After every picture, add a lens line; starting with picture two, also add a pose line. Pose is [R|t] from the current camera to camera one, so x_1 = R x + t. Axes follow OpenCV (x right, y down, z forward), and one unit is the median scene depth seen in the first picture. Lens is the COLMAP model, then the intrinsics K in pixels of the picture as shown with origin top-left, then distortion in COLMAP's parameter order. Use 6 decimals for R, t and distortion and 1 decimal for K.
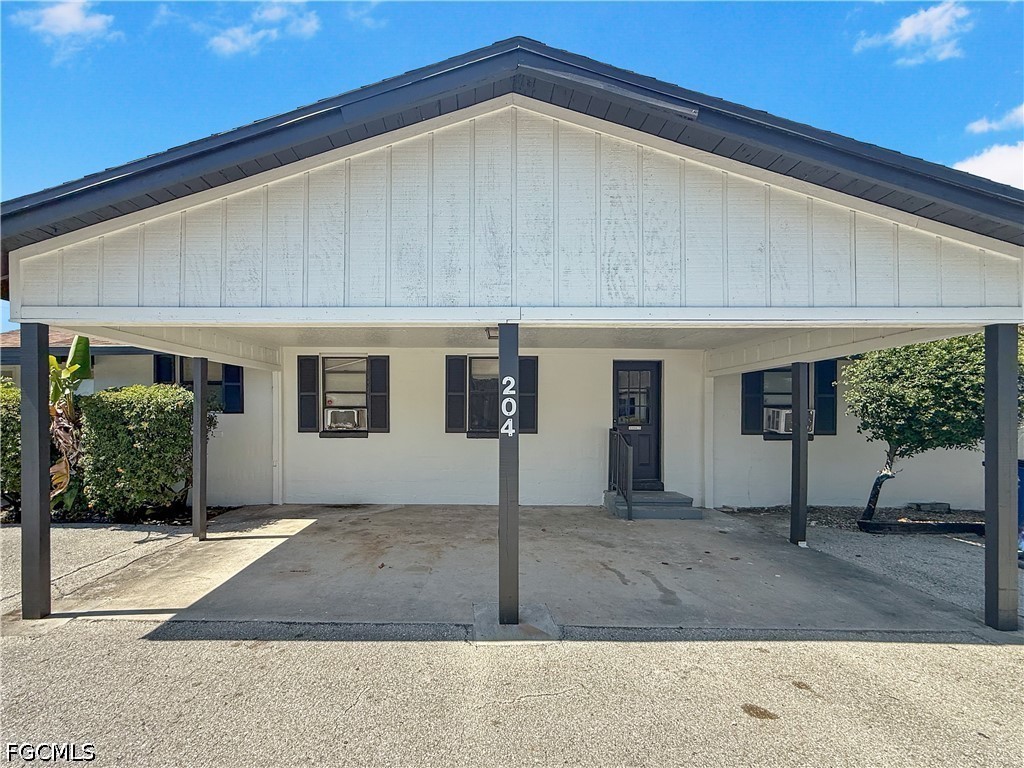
lens RADIAL K [[443.8, 0, 468.7], [0, 443.8, 411.0], [0, 0, 1]] dist [-0.002470, 0.000173]
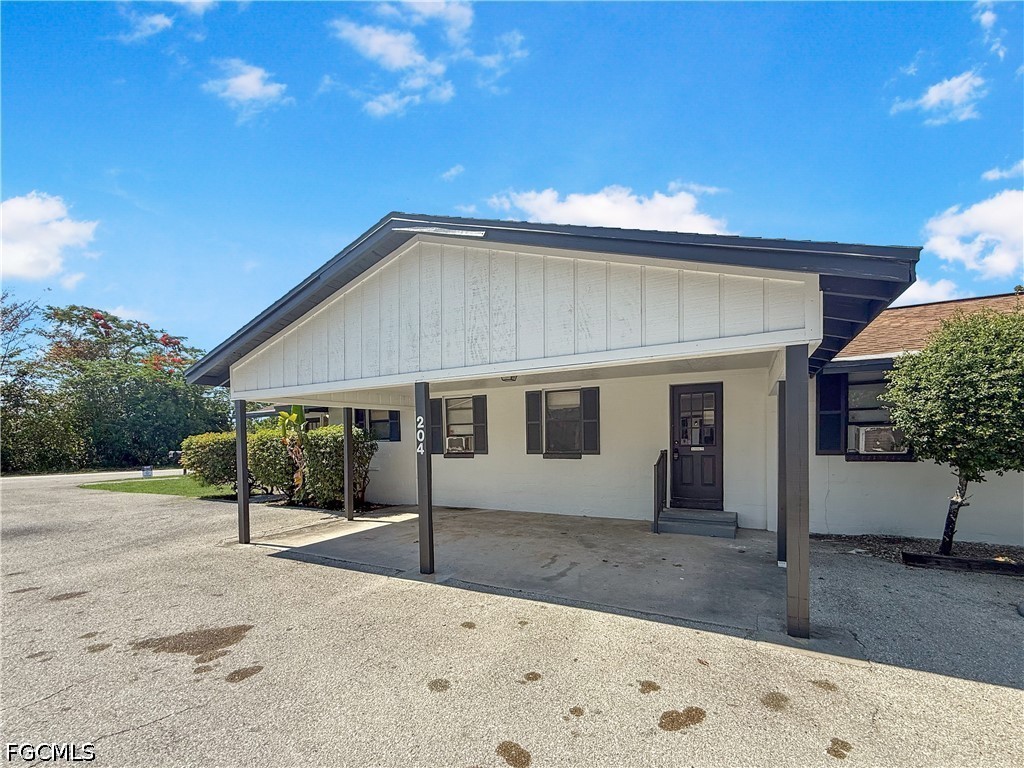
lens RADIAL K [[433.4, 0, 513.1], [0, 433.4, 441.9], [0, 0, 1]] dist [0.000612, -0.000109]
pose [[0.890171, -0.015961, -0.455348, 0.620787], [0.022884, 0.999691, 0.009696, 0.003167], [0.455052, -0.019052, 0.890261, -0.124980]]
